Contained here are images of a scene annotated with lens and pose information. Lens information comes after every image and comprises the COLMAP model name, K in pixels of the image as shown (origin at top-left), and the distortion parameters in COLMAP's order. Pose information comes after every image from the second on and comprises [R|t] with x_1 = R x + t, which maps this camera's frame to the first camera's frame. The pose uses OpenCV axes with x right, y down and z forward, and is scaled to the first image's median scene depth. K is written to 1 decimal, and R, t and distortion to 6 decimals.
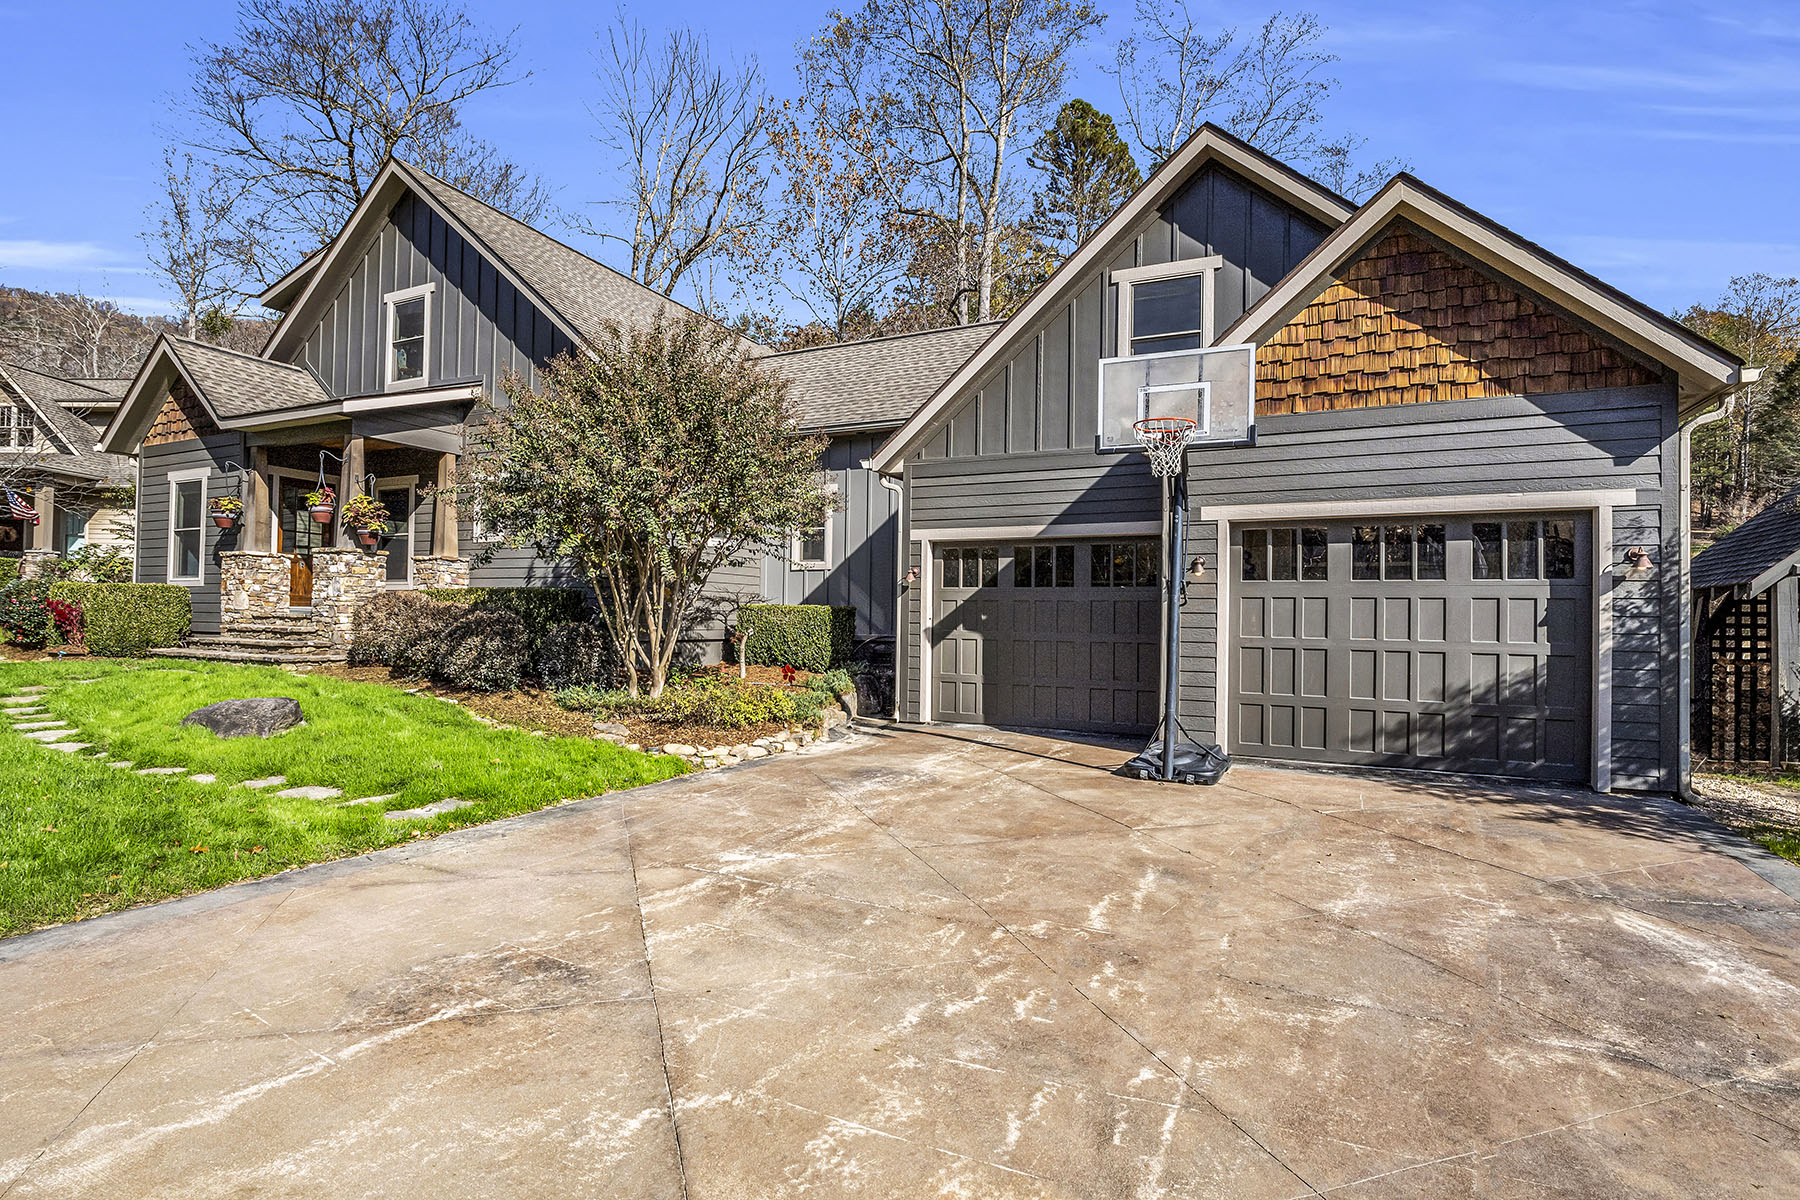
lens RADIAL K [[909.2, 0, 860.8], [0, 909.2, 604.9], [0, 0, 1]] dist [-0.012697, -0.001617]
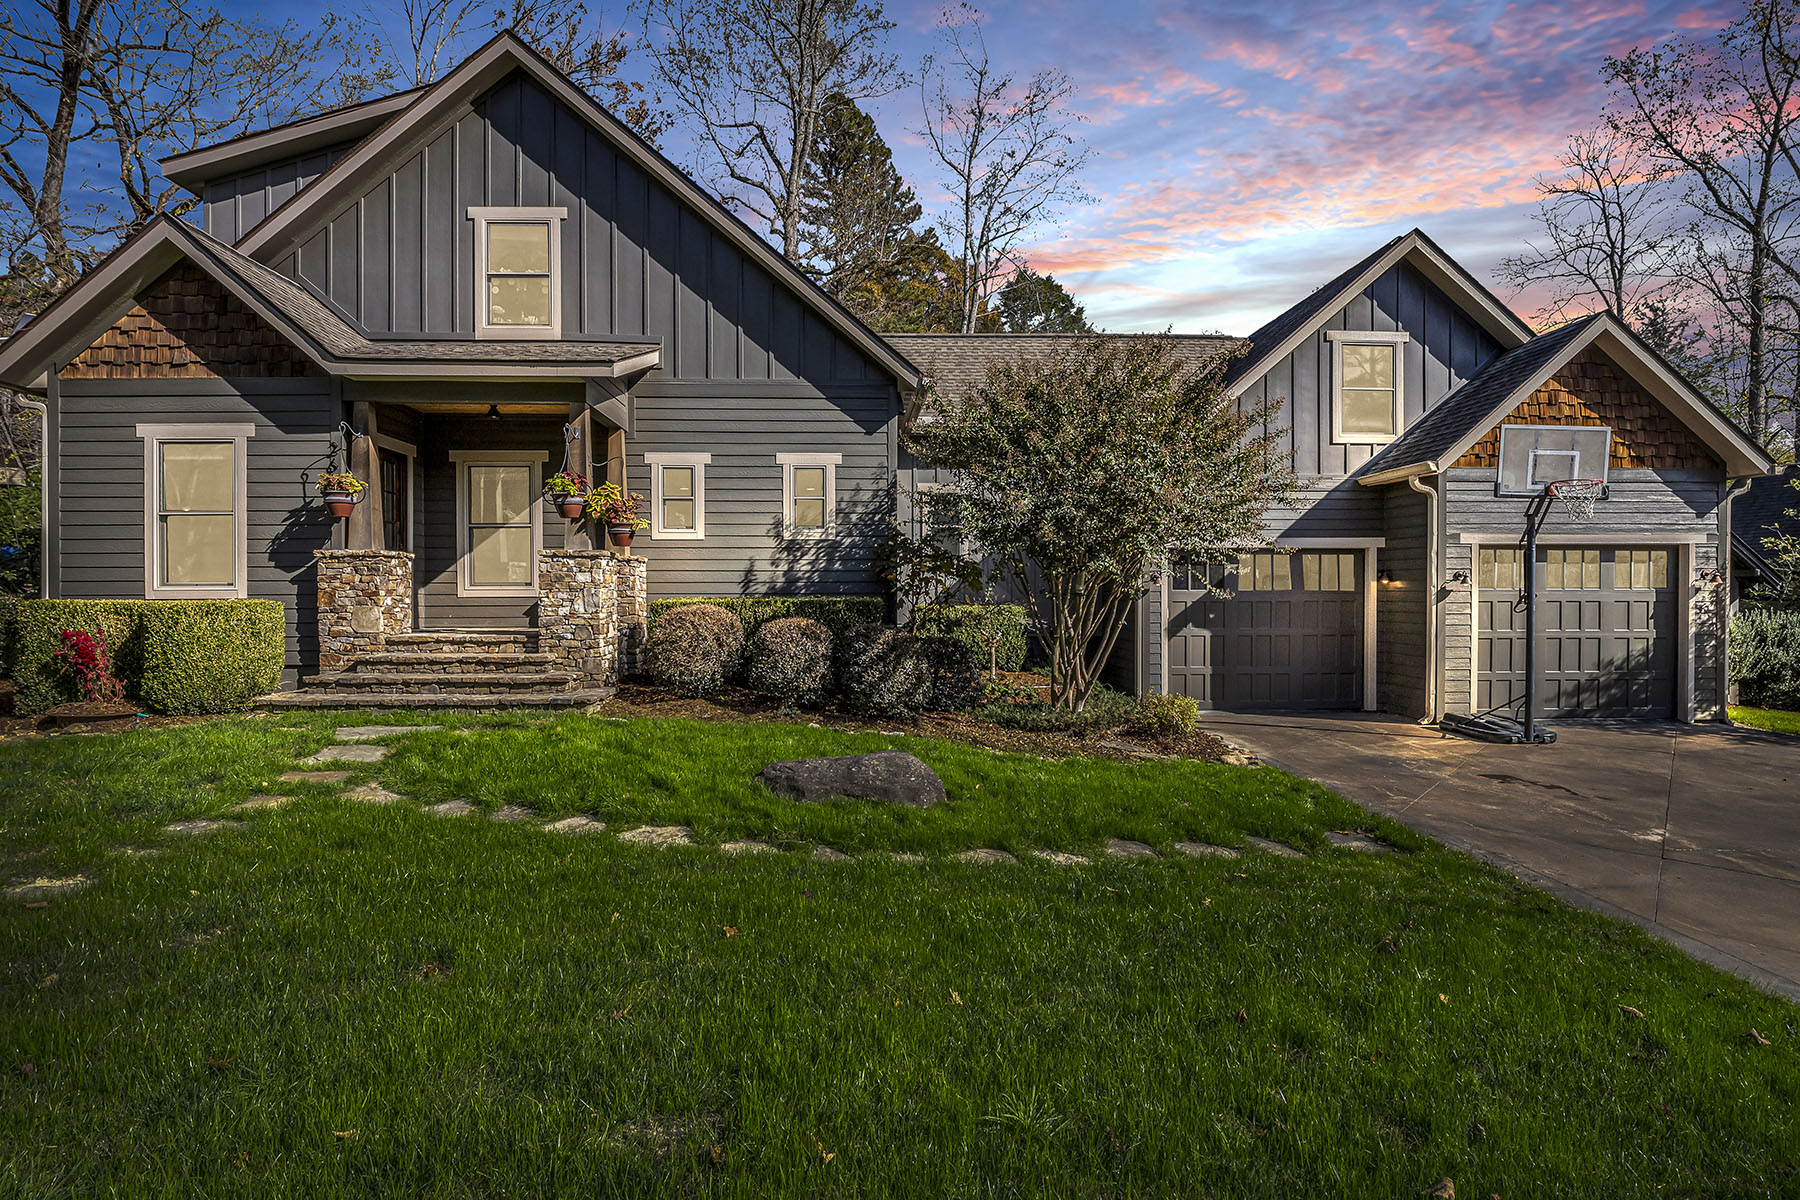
lens RADIAL K [[909.2, 0, 899.6], [0, 909.2, 599.4], [0, 0, 1]] dist [-0.012697, -0.001617]
pose [[0.869445, -0.021832, 0.493548, -1.069936], [0.007132, 0.999474, 0.031648, -0.064705], [-0.493979, -0.023996, 0.869143, 0.281488]]
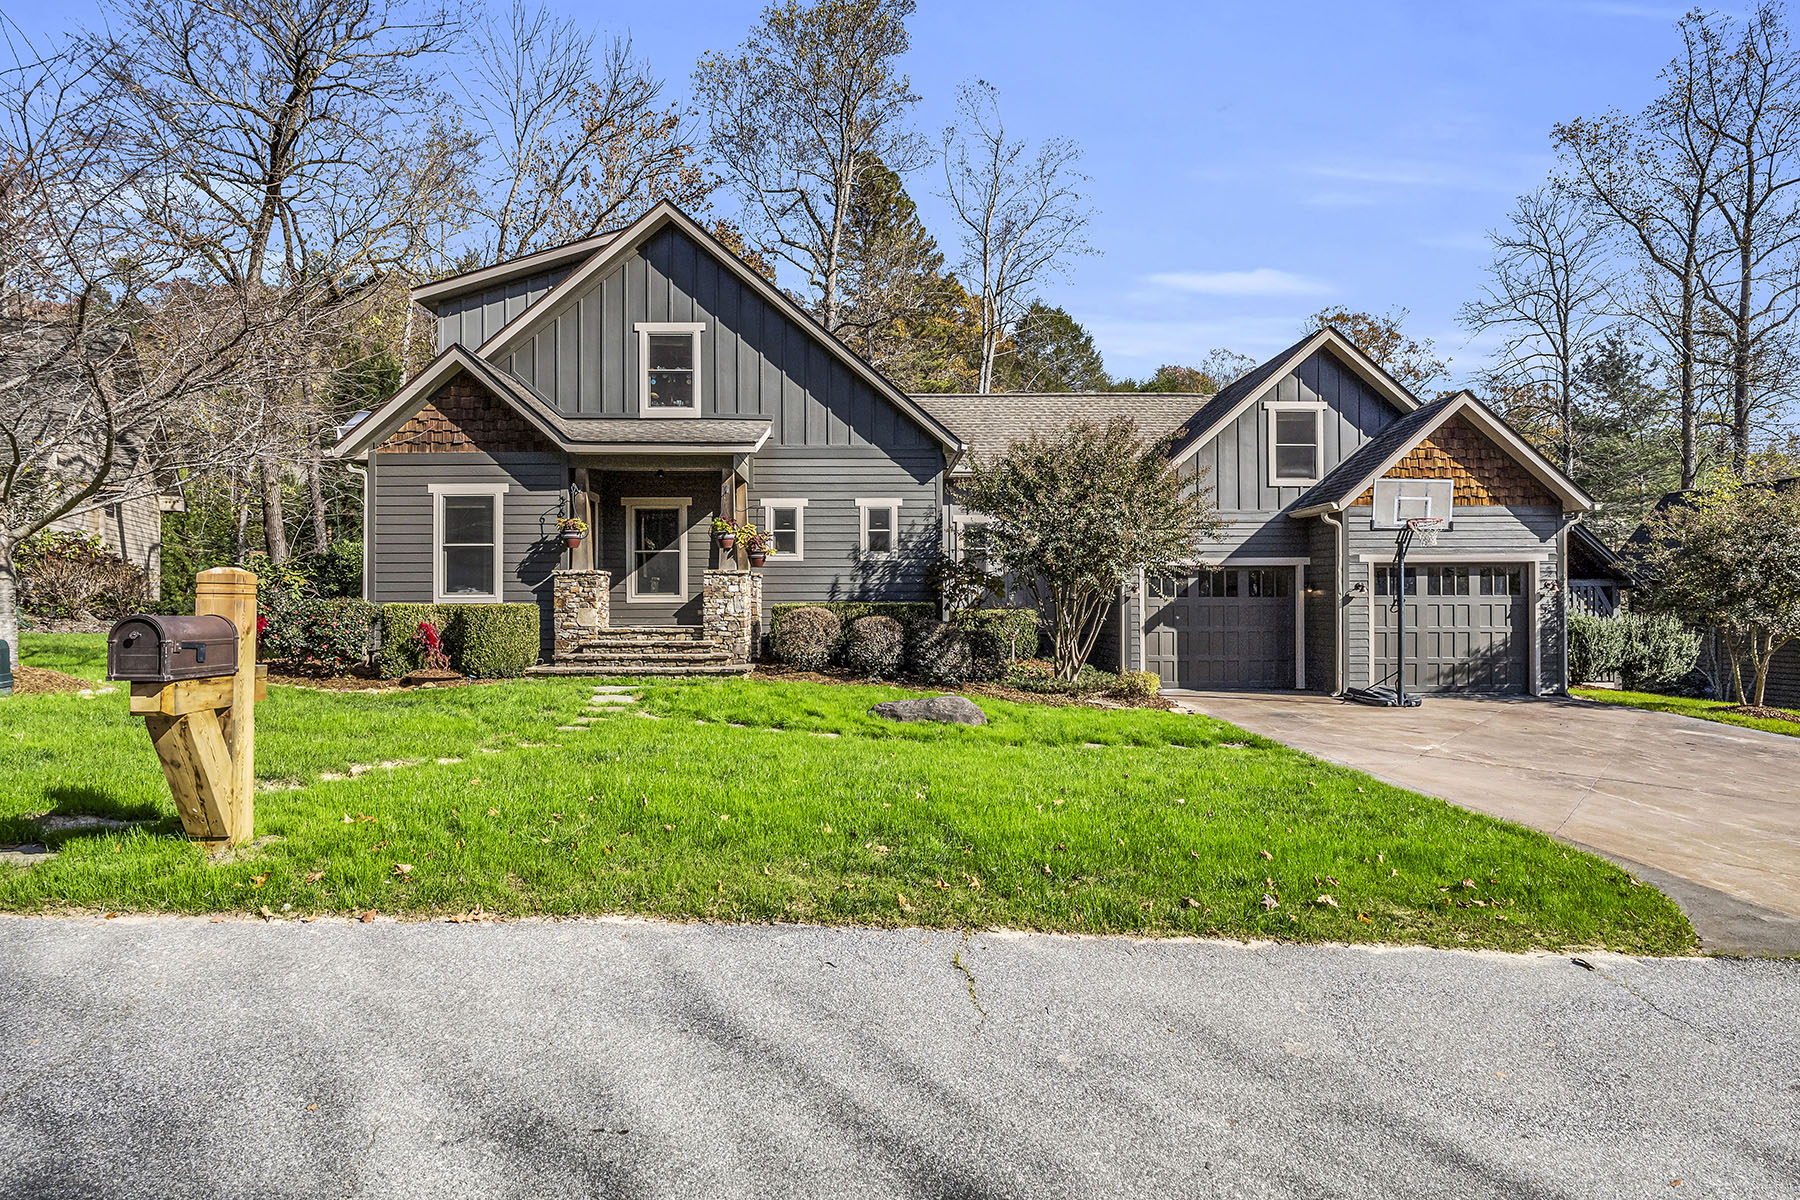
lens RADIAL K [[909.2, 0, 892.9], [0, 909.2, 594.2], [0, 0, 1]] dist [-0.012697, -0.001617]
pose [[0.880258, -0.014597, 0.474271, -1.385022], [0.009189, 0.999864, 0.013719, -0.068689], [-0.474407, -0.007718, 0.880272, -0.140347]]
